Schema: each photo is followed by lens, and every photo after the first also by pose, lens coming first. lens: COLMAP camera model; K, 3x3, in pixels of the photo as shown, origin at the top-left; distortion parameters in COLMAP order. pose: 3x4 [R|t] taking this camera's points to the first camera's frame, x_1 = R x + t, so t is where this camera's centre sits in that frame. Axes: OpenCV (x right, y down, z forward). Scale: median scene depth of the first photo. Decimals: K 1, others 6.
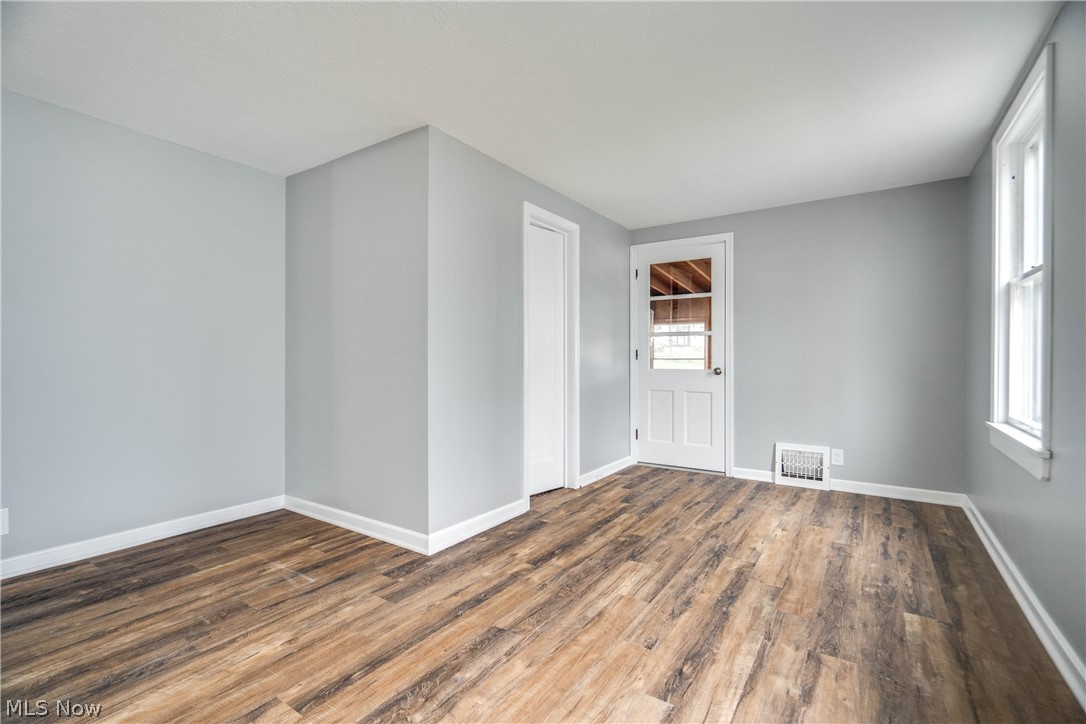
lens RADIAL K [[485.3, 0, 543.0], [0, 485.3, 362.0], [0, 0, 1]] dist [0.010384, -0.000380]
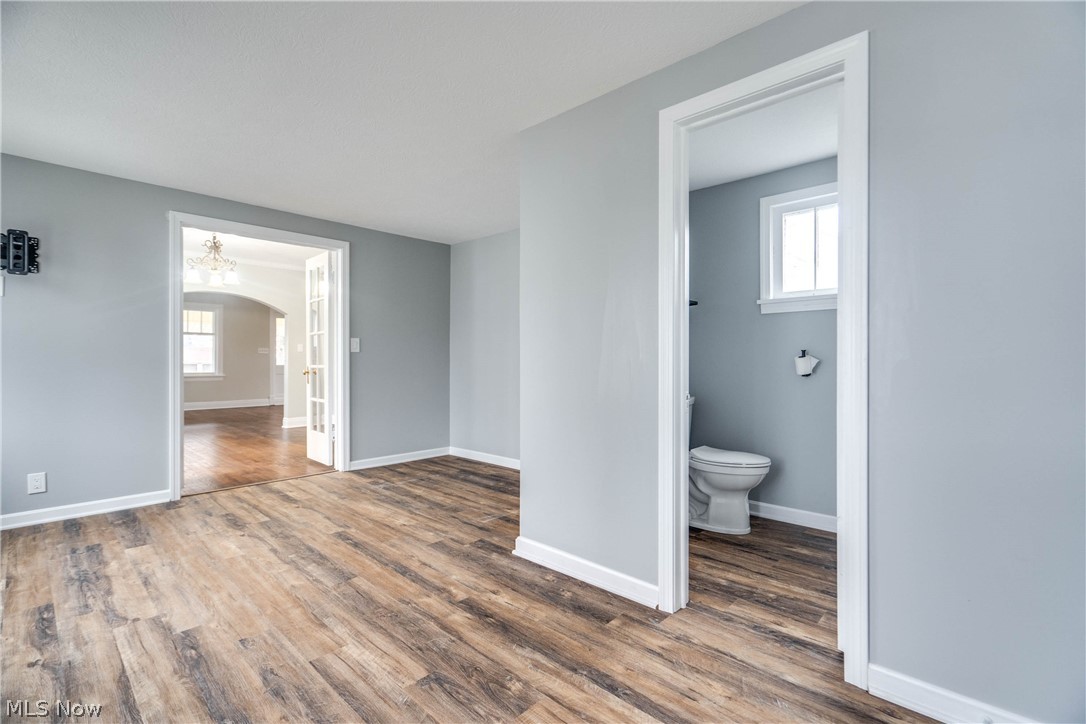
lens RADIAL K [[498.1, 0, 566.6], [0, 498.1, 362.7], [0, 0, 1]] dist [-0.002087, -0.000448]
pose [[-0.147945, 0.000188, -0.988996, 0.959349], [-0.009932, 0.999949, 0.001676, -0.019478], [0.988946, 0.010071, -0.147935, 1.503200]]
